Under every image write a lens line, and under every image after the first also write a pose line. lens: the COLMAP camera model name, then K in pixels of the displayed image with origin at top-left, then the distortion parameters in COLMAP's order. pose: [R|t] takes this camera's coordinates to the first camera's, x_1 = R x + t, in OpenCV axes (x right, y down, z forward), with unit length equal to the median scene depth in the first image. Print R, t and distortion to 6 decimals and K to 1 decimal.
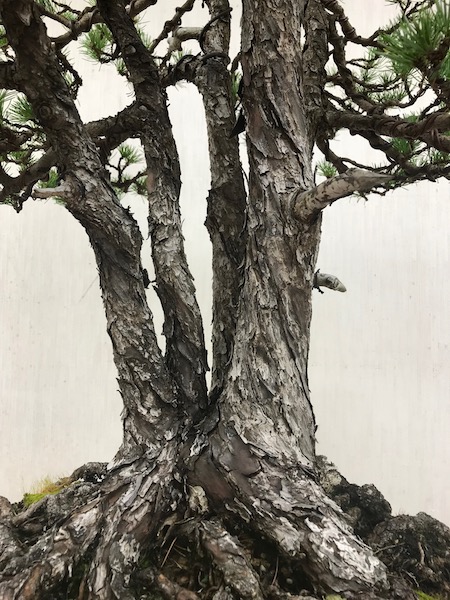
lens RADIAL K [[488.1, 0, 223.1], [0, 488.1, 302.1], [0, 0, 1]] dist [0.016818, -0.002557]
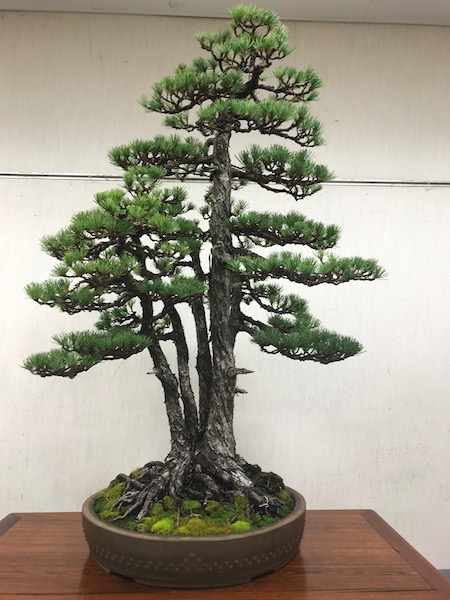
lens RADIAL K [[488.1, 0, 225.3], [0, 488.1, 297.3], [0, 0, 1]] dist [0.016818, -0.002557]
pose [[0.993677, -0.001633, 0.112263, -0.221222], [0.007089, 0.998812, -0.048215, -0.529179], [-0.112051, 0.048706, 0.992508, -2.131363]]
